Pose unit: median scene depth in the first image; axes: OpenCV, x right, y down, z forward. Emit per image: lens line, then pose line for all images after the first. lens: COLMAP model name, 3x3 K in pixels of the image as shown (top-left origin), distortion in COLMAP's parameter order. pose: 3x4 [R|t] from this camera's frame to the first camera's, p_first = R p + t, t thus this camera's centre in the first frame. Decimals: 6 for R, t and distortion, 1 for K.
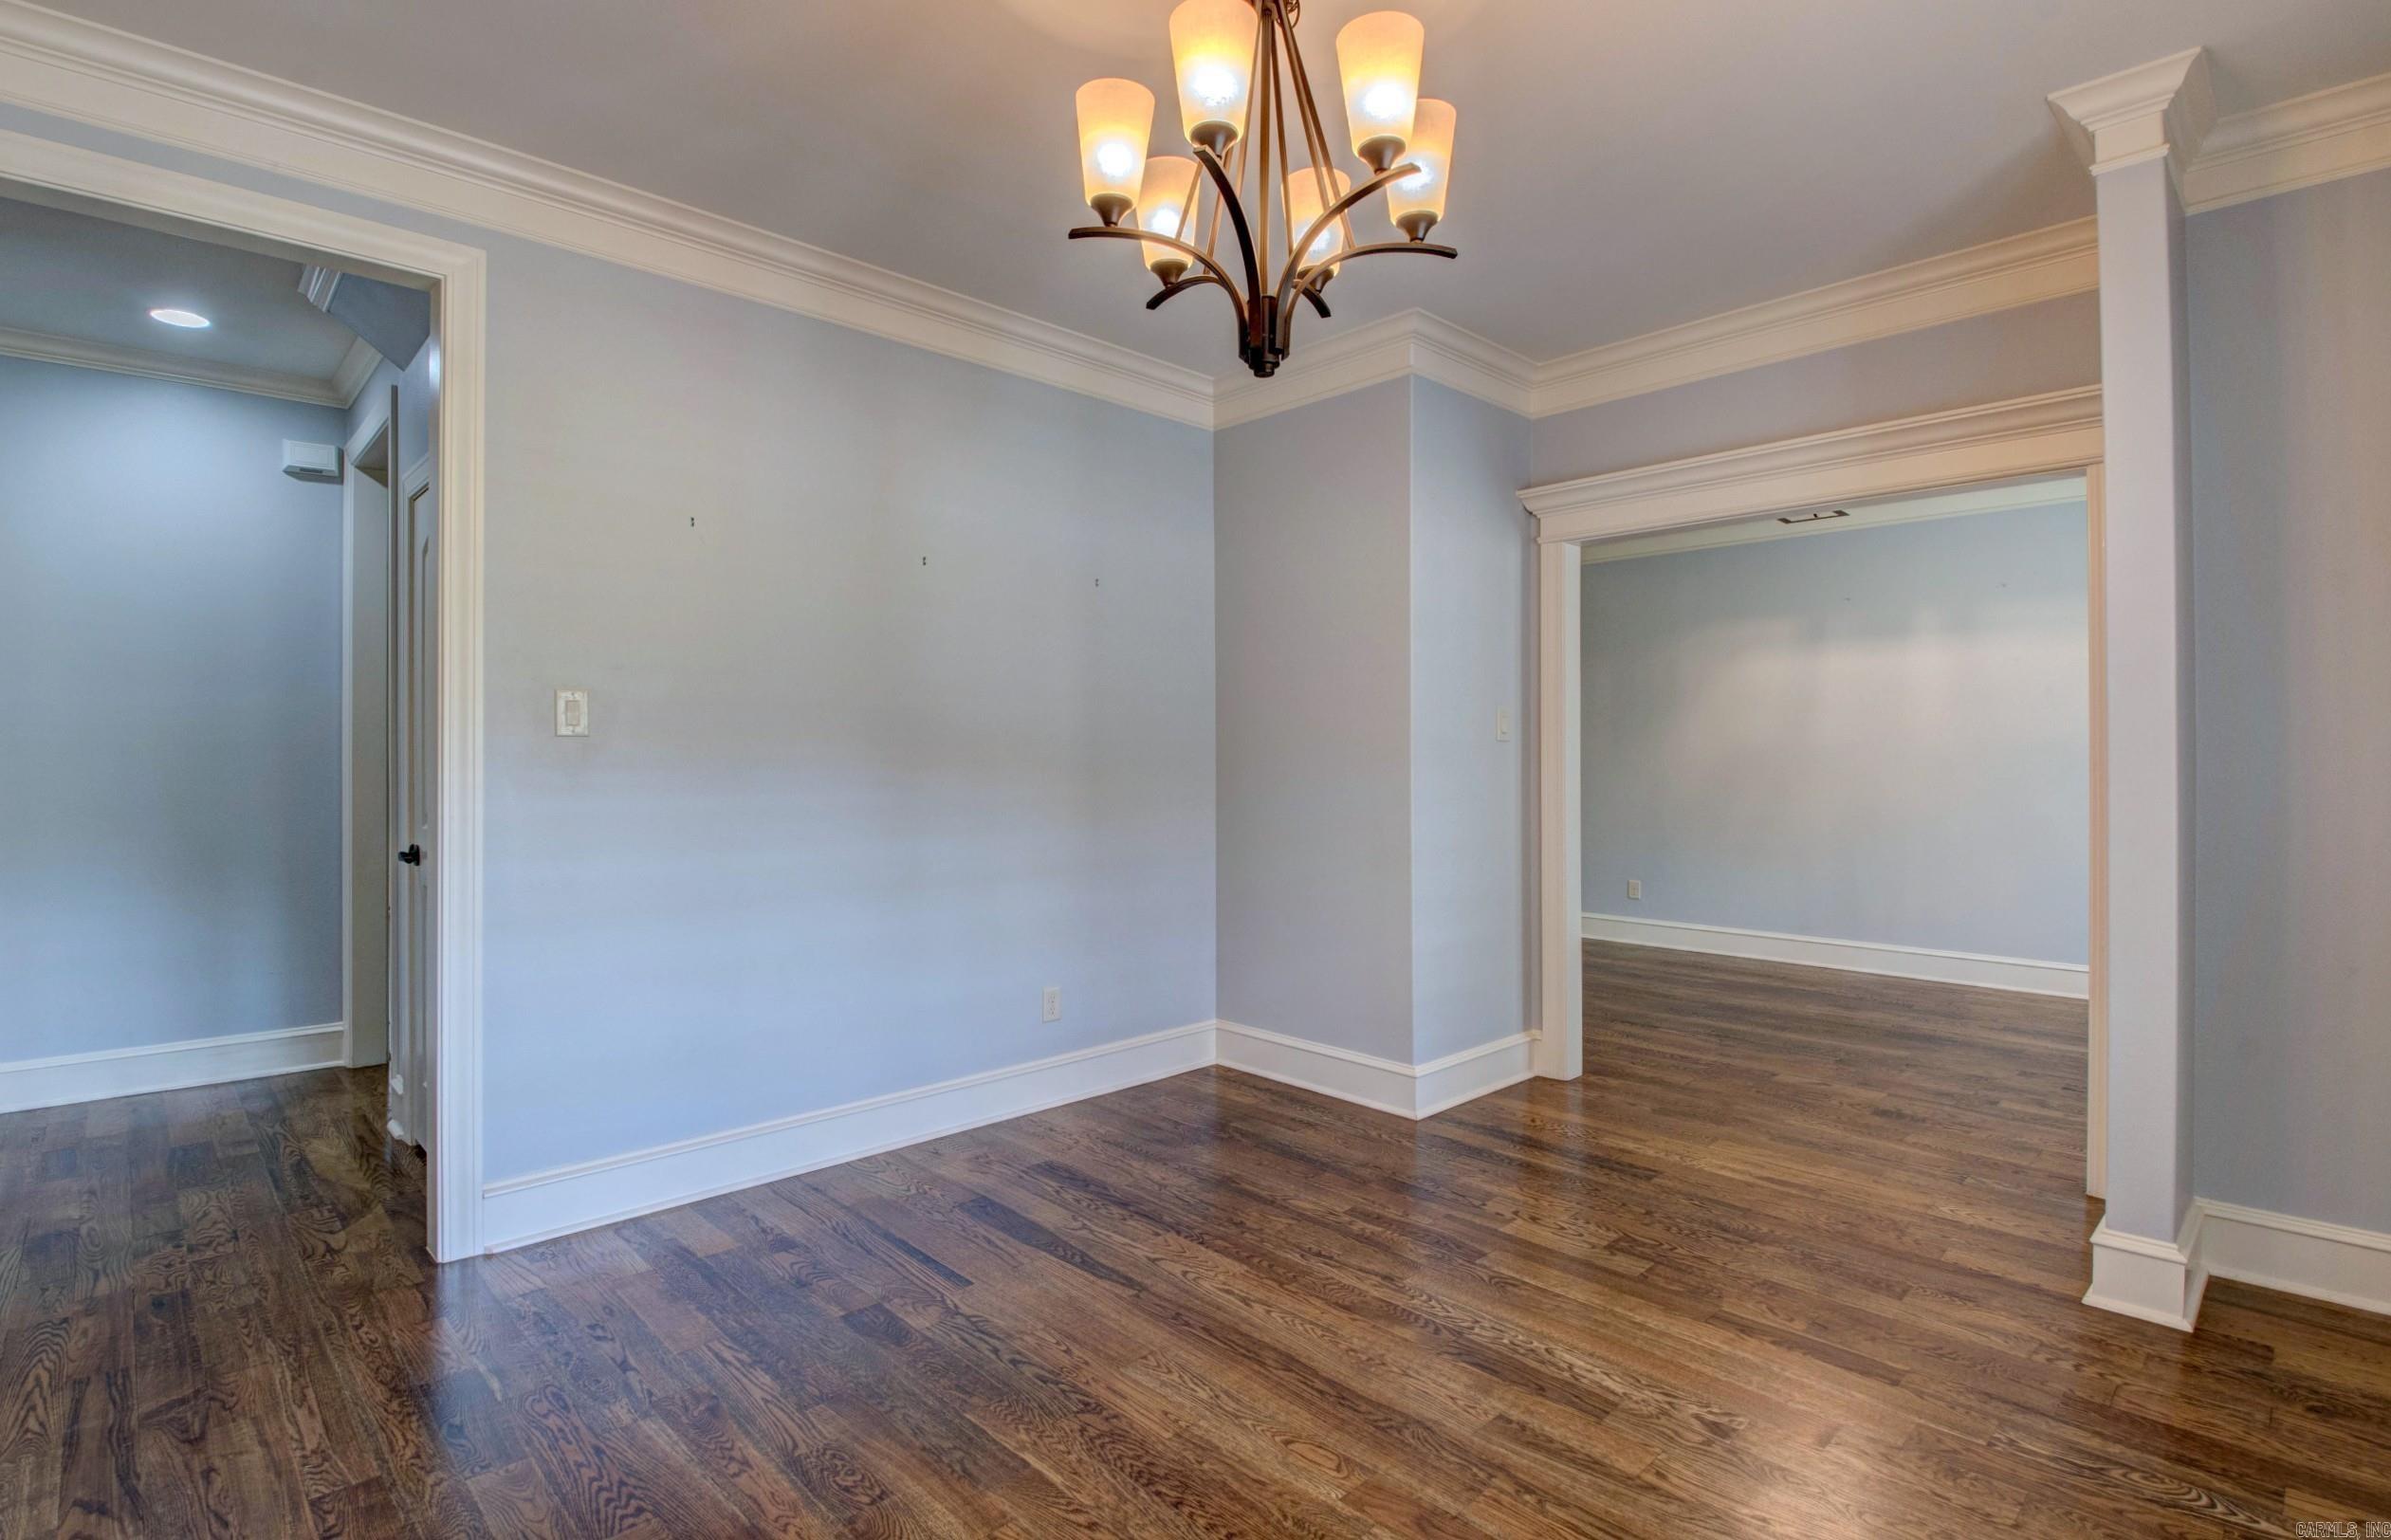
lens RADIAL K [[1122.4, 0, 1185.5], [0, 1122.4, 760.8], [0, 0, 1]] dist [0.025318, -0.027241]
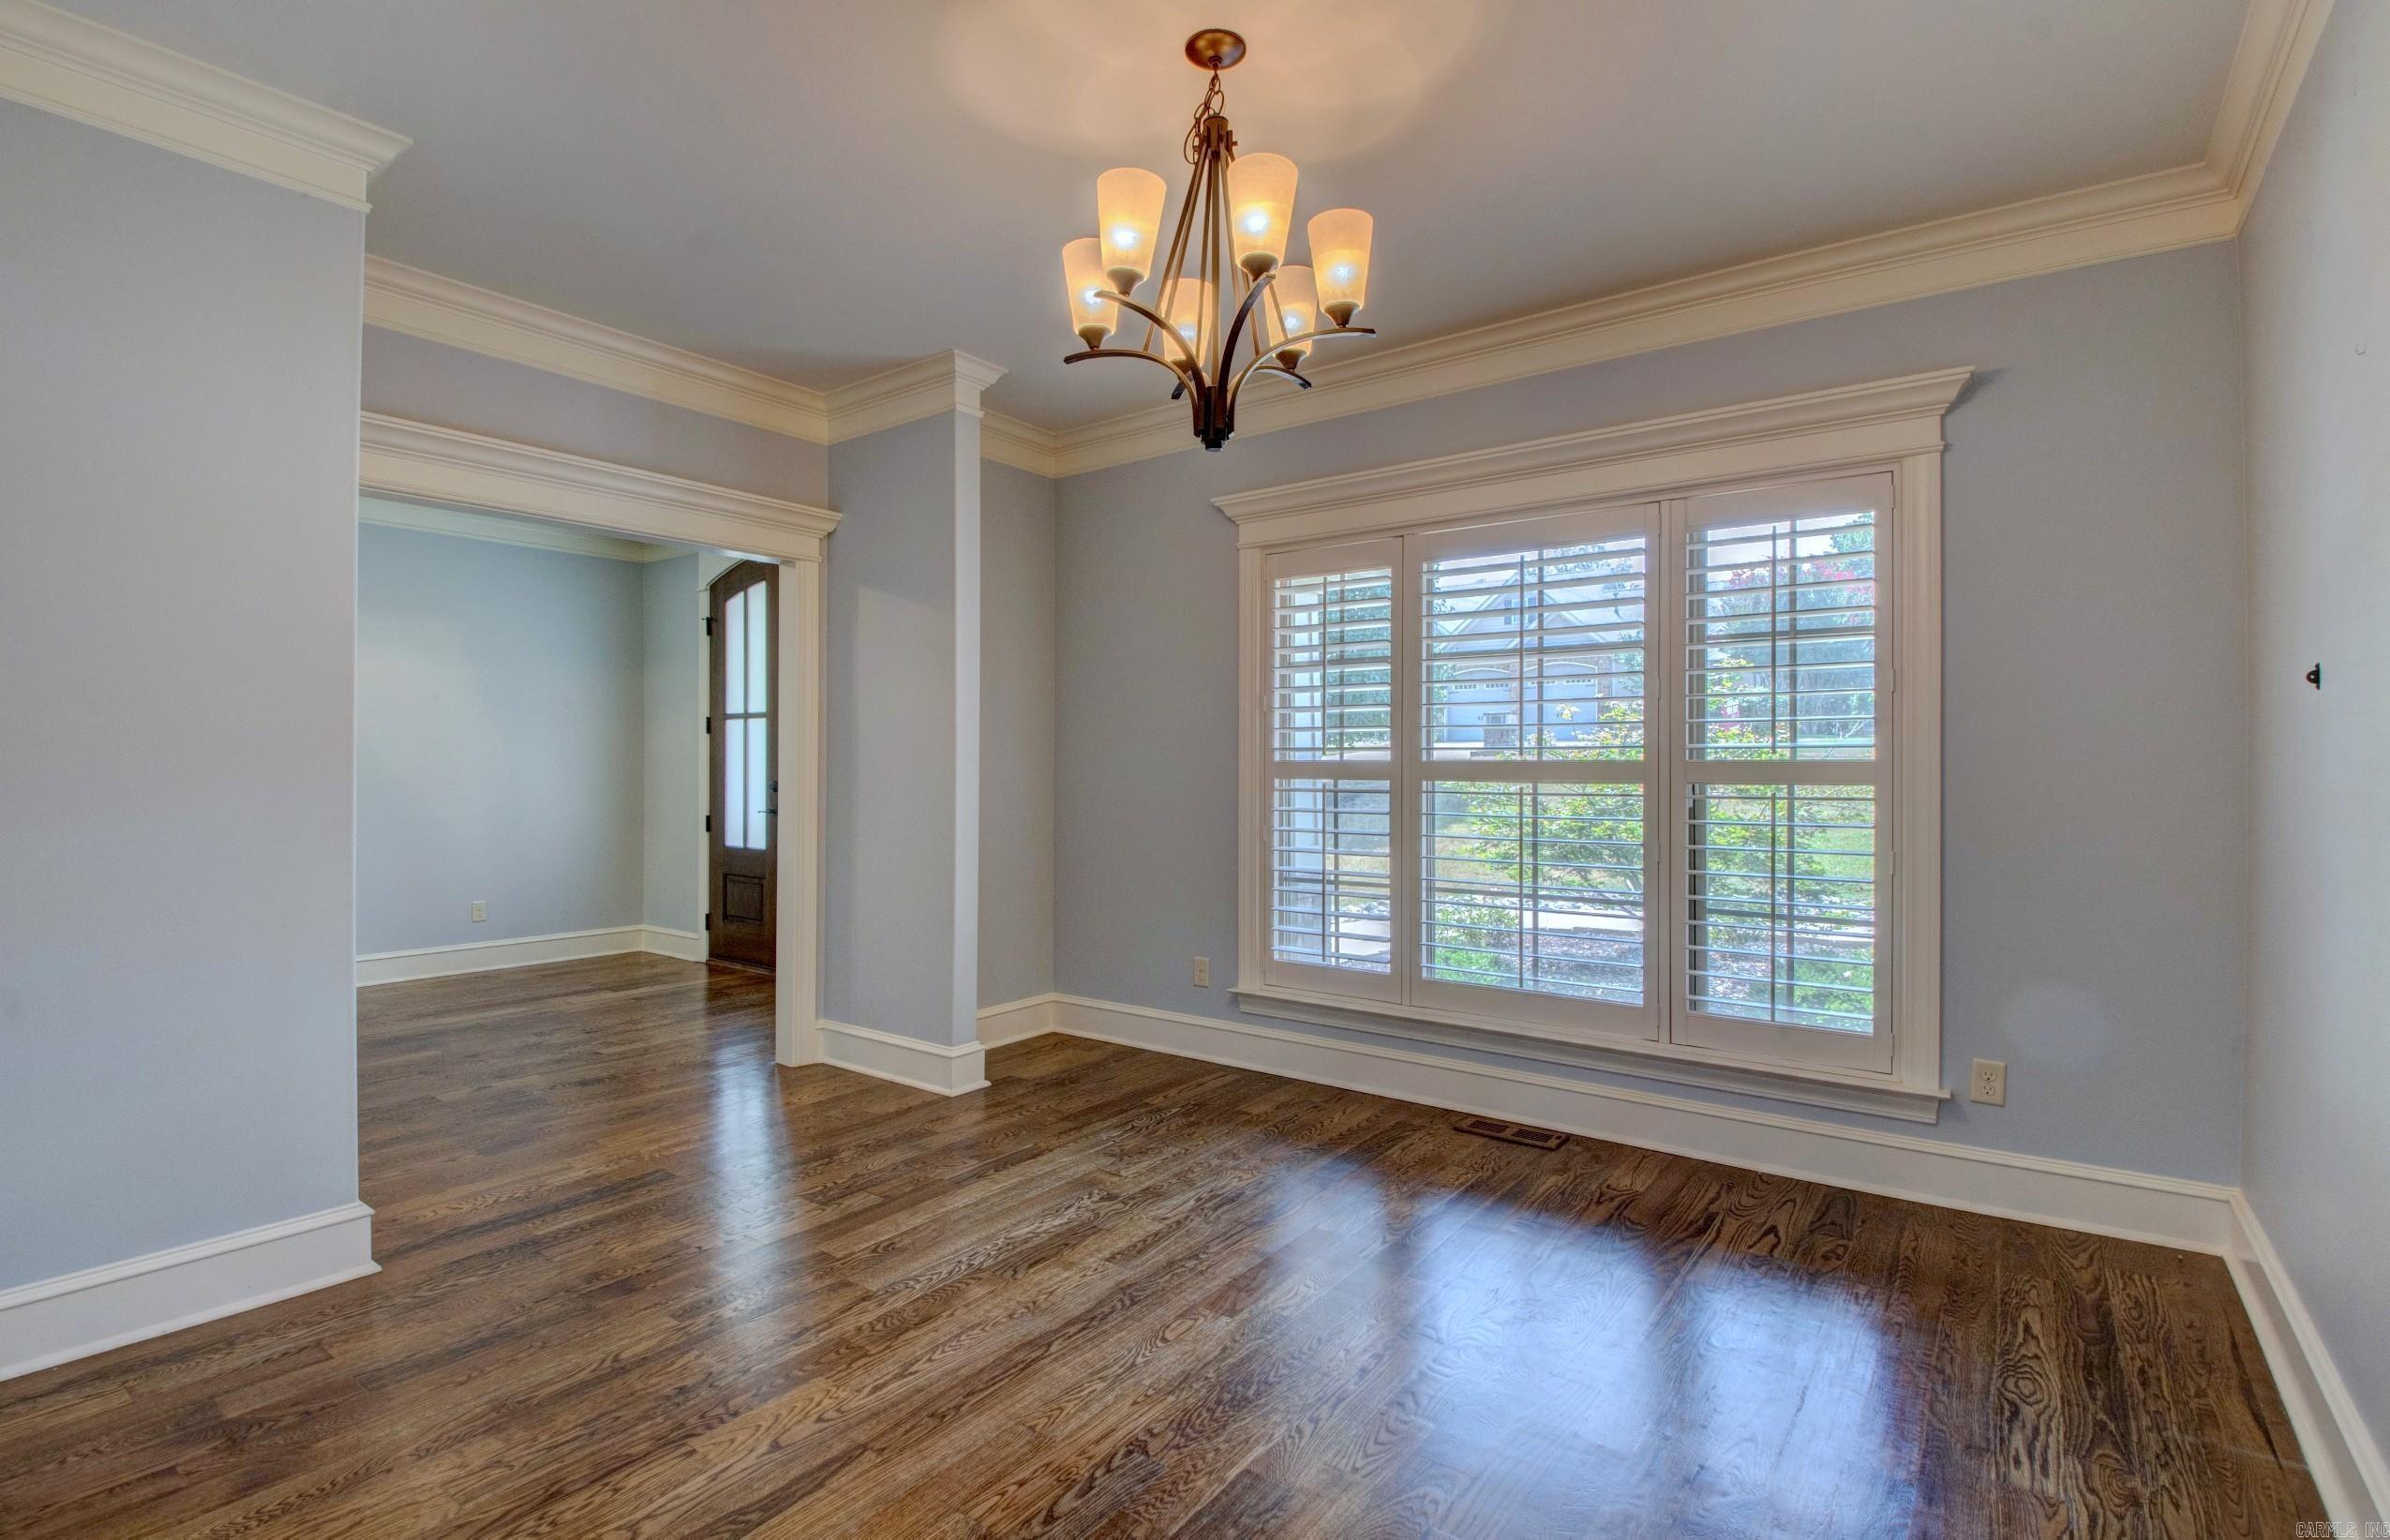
lens RADIAL K [[1122.1, 0, 1185.0], [0, 1122.1, 760.8], [0, 0, 1]] dist [0.025318, -0.027241]
pose [[-0.160940, 0.004878, 0.986952, -0.892929], [-0.000339, 0.999987, -0.004998, 0.010558], [-0.986964, -0.001139, -0.160936, 0.981789]]
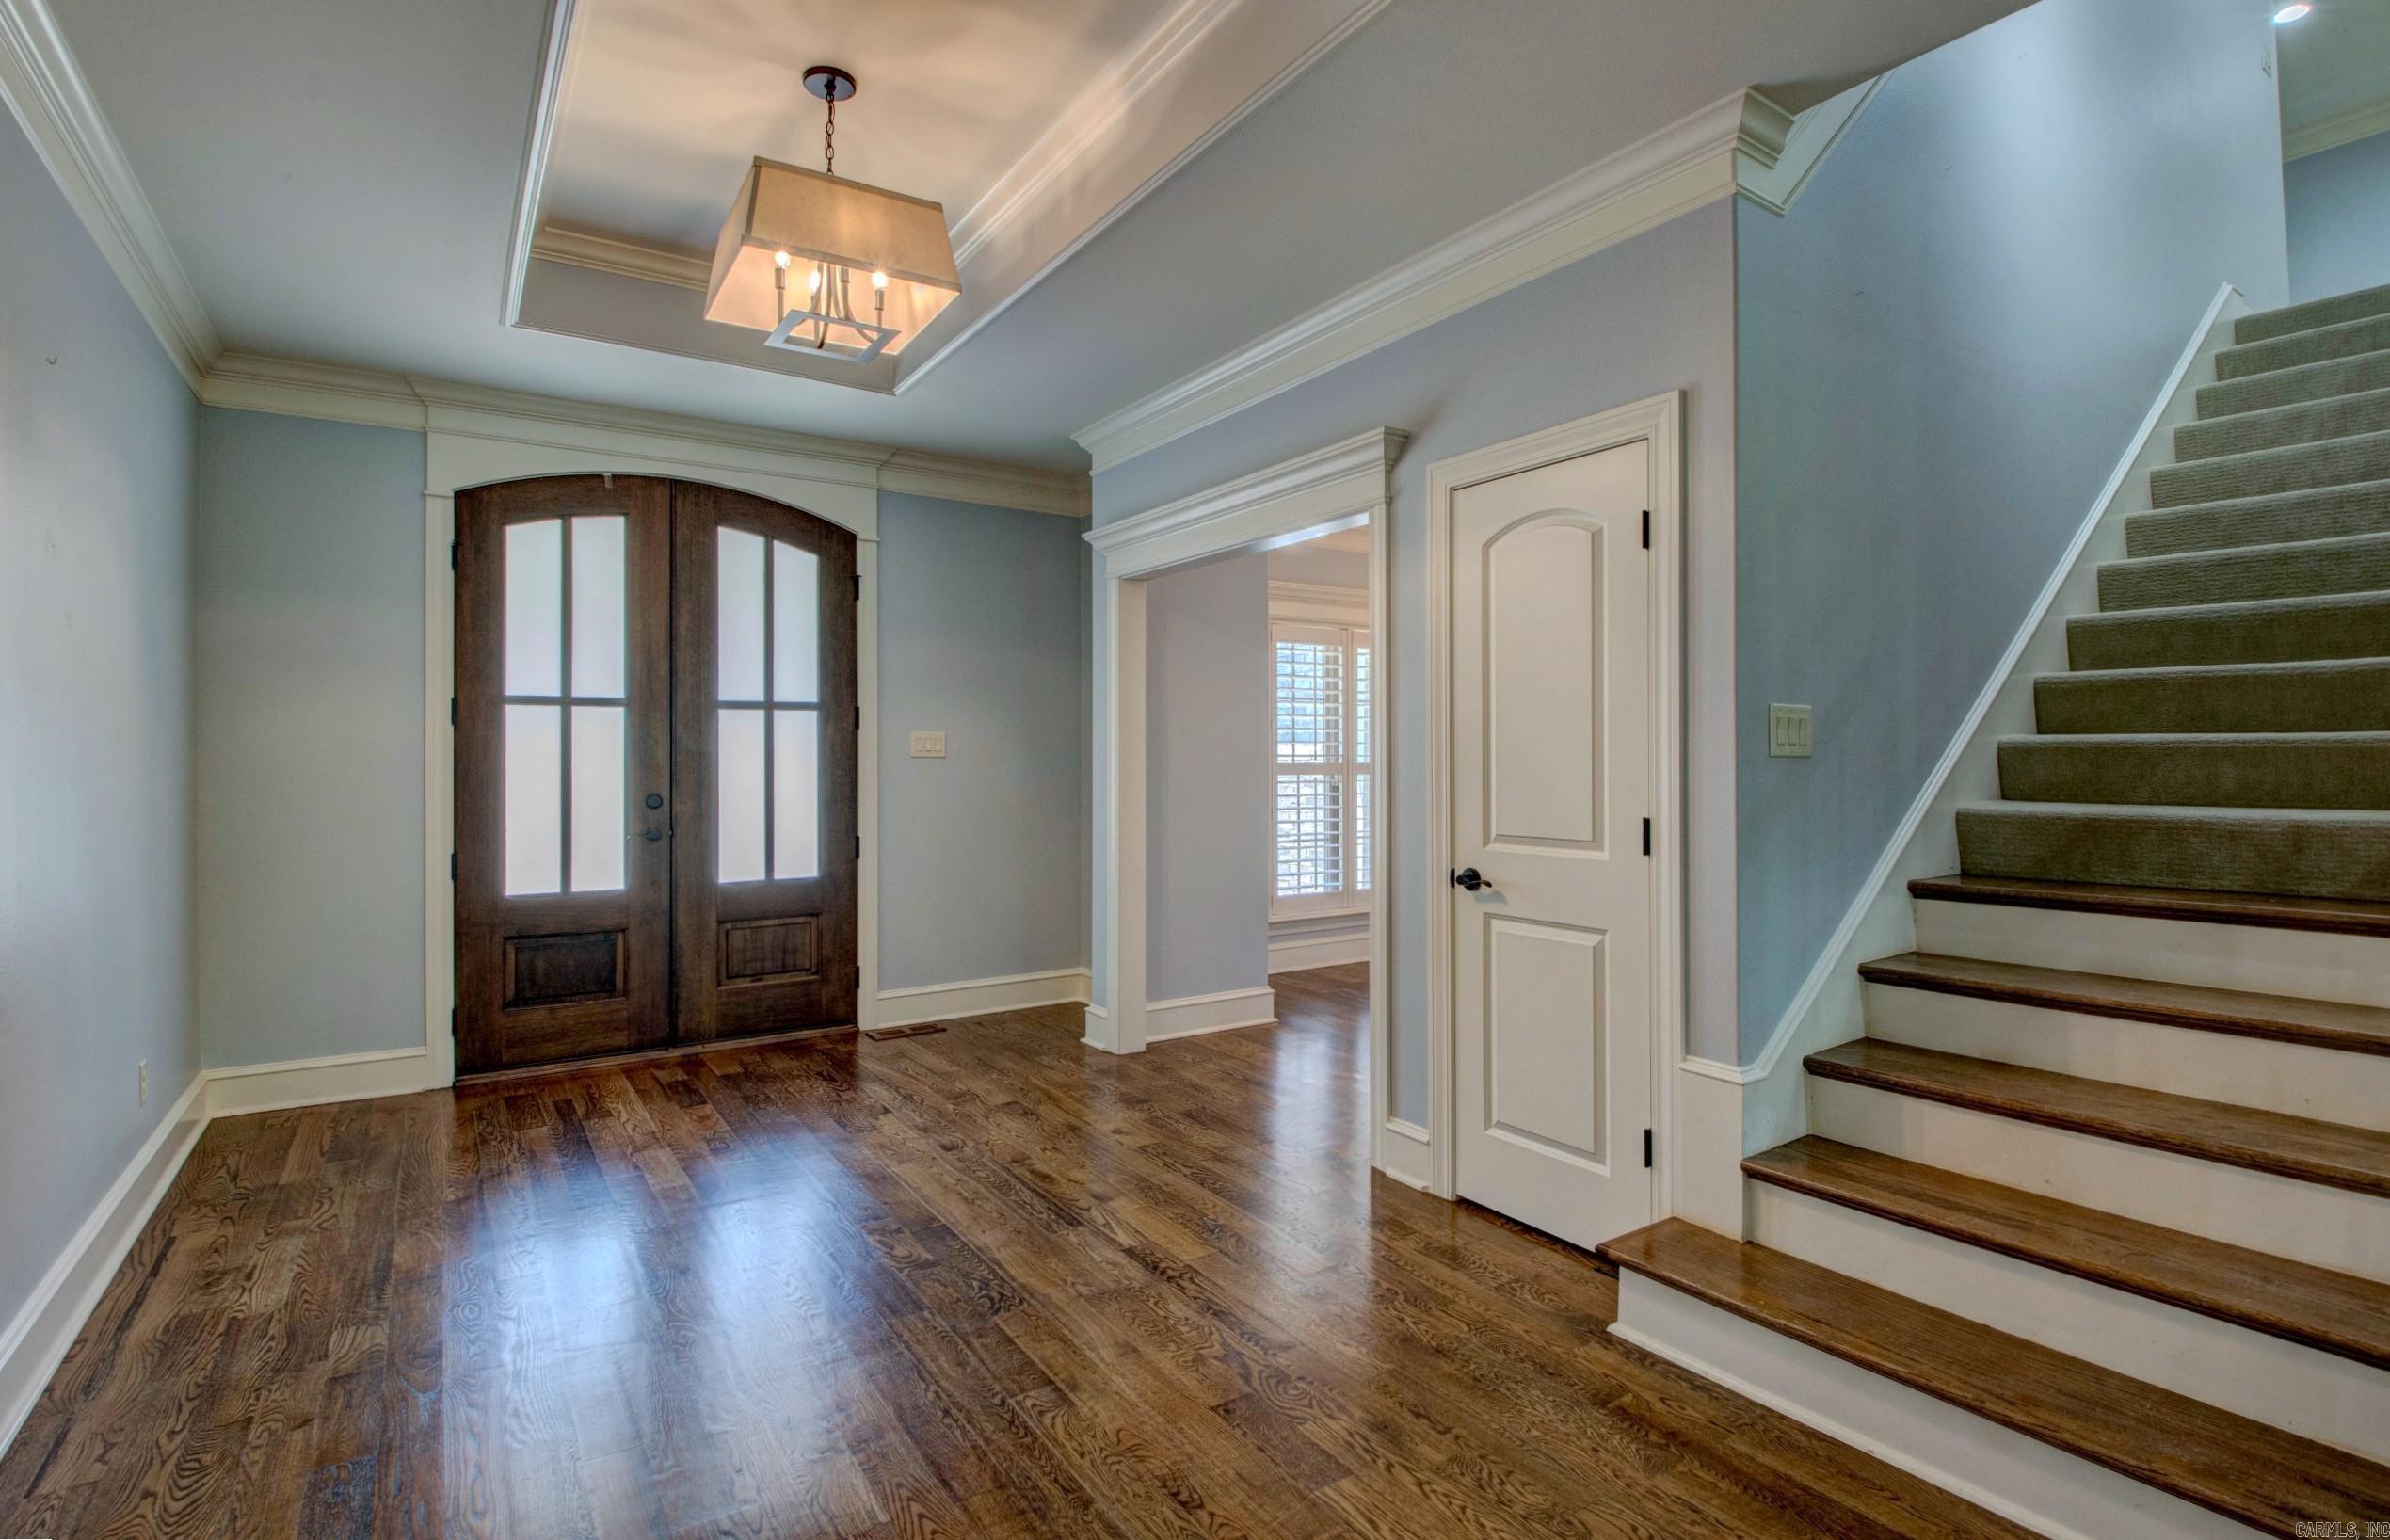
lens RADIAL K [[1122.1, 0, 1185.0], [0, 1122.1, 760.8], [0, 0, 1]] dist [0.025318, -0.027241]
pose [[-0.983677, 0.003424, 0.179913, 0.621328], [0.004326, 0.999980, 0.004623, -0.017740], [-0.179893, 0.005326, -0.983672, 3.278618]]
